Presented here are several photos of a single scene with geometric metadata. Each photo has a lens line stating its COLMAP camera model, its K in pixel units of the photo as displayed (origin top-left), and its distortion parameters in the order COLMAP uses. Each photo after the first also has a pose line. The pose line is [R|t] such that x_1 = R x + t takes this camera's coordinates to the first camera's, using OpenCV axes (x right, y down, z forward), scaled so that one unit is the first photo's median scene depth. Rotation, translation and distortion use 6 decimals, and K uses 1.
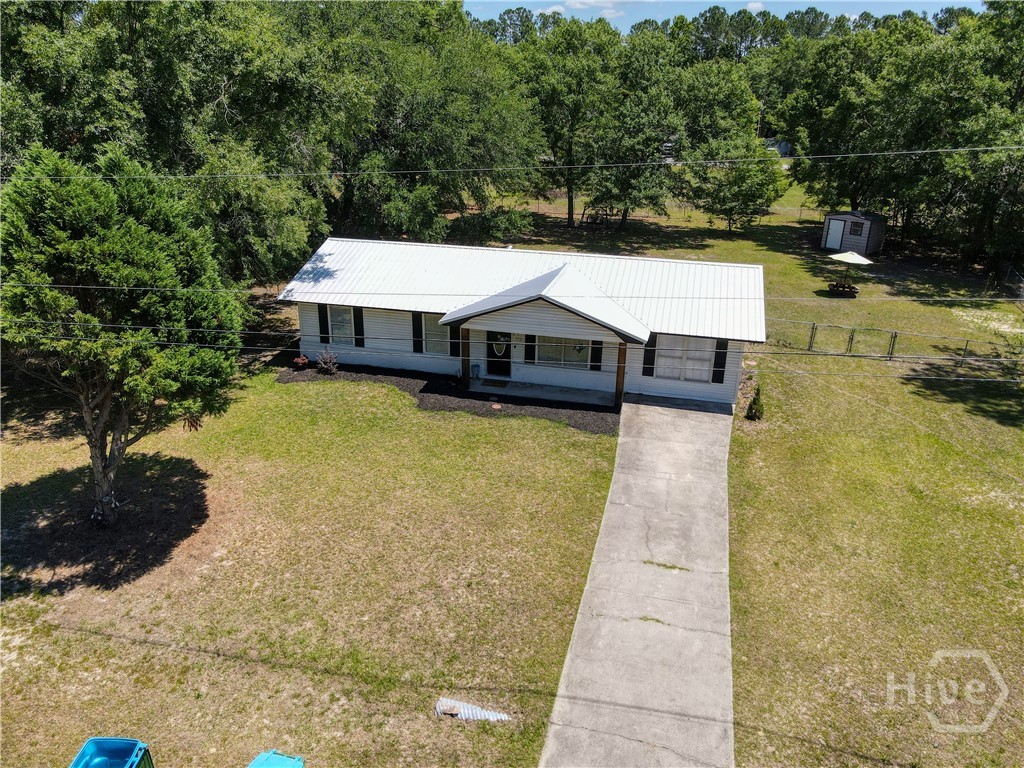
lens RADIAL K [[752.3, 0, 512.0], [0, 752.3, 384.0], [0, 0, 1]] dist [0.007328, 0.009894]
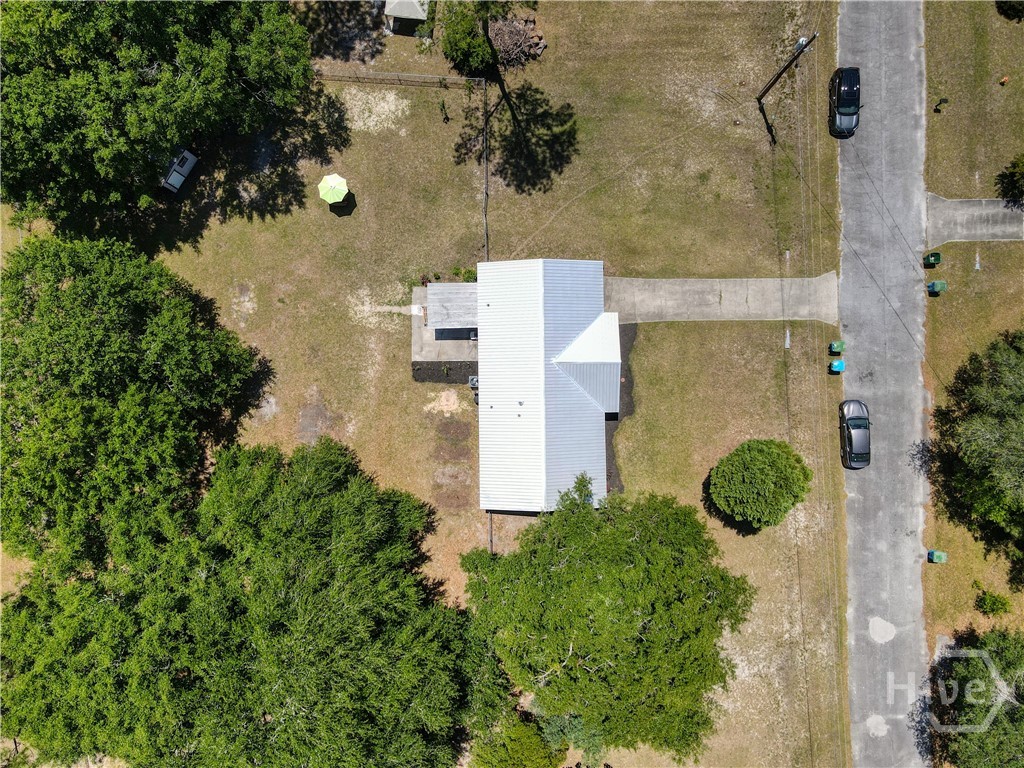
lens RADIAL K [[752.3, 0, 512.0], [0, 752.3, 384.0], [0, 0, 1]] dist [0.007328, 0.009894]
pose [[-0.259847, -0.965464, -0.018954, 0.094048], [0.333707, -0.108199, 0.936447, -2.317921], [-0.906156, 0.237008, 0.350297, 0.545921]]
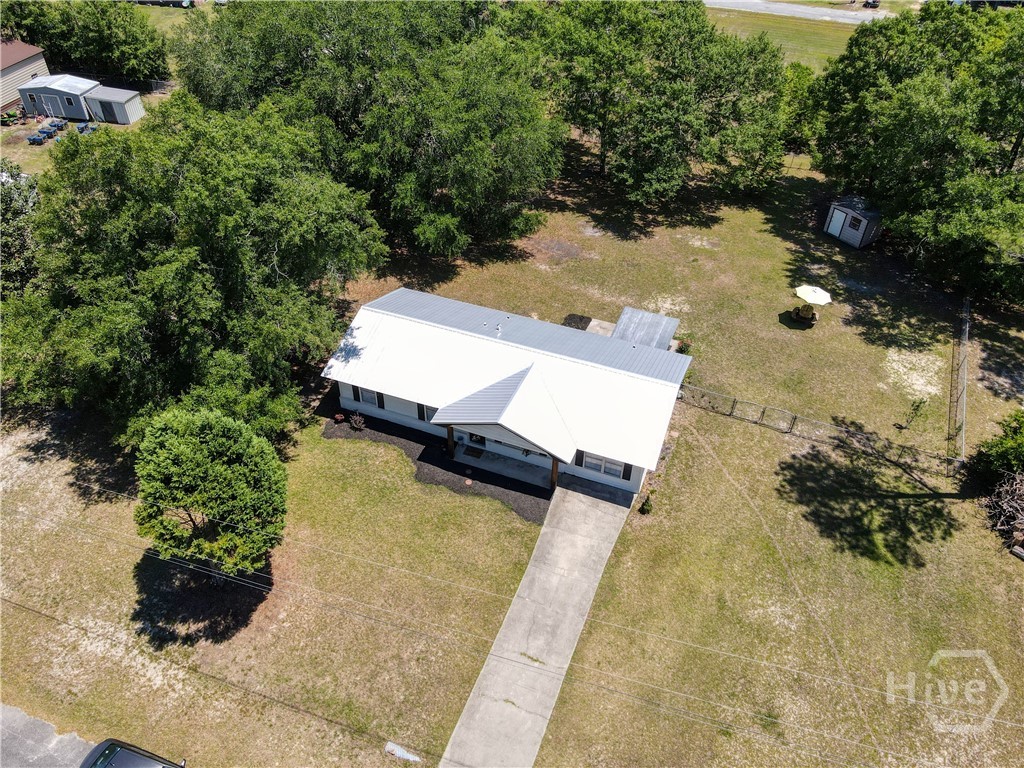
lens RADIAL K [[752.3, 0, 512.0], [0, 752.3, 384.0], [0, 0, 1]] dist [0.007328, 0.009894]
pose [[0.991711, 0.082331, -0.098641, 0.203057], [-0.046570, 0.945847, 0.321254, -0.661674], [0.119749, -0.313997, 0.941842, -0.311505]]
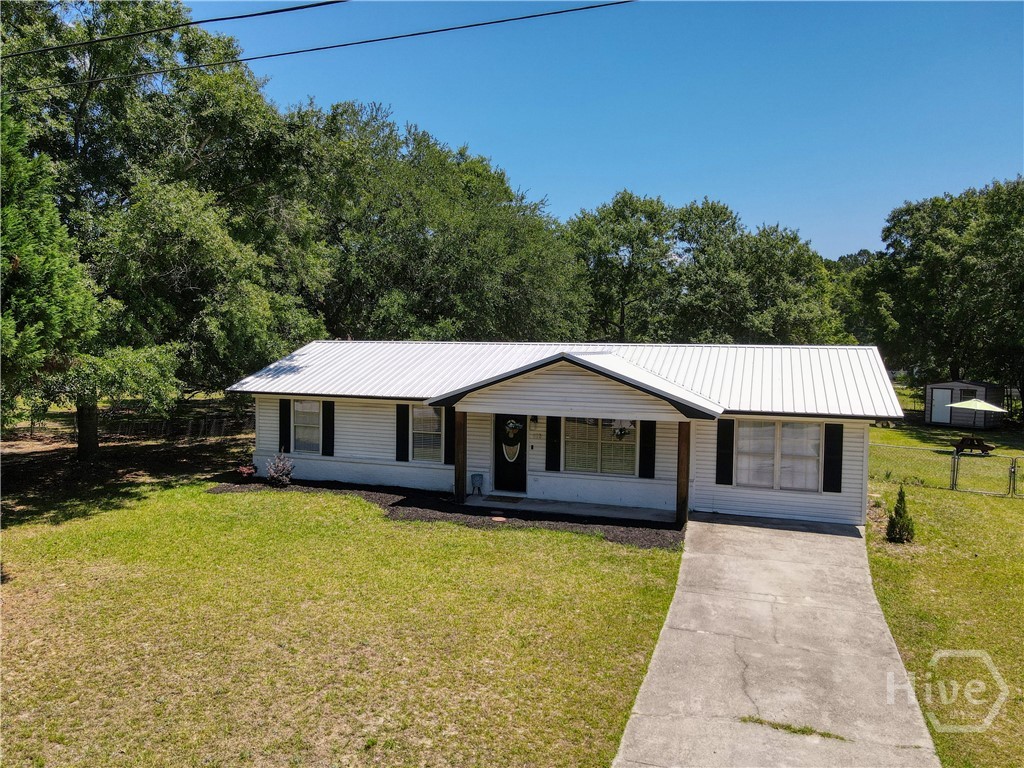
lens RADIAL K [[752.3, 0, 512.0], [0, 752.3, 384.0], [0, 0, 1]] dist [0.007328, 0.009894]
pose [[0.996375, 0.005875, -0.084865, 0.051632], [-0.033360, 0.944690, -0.326264, 0.146147], [0.078254, 0.327913, 0.941461, 0.348450]]
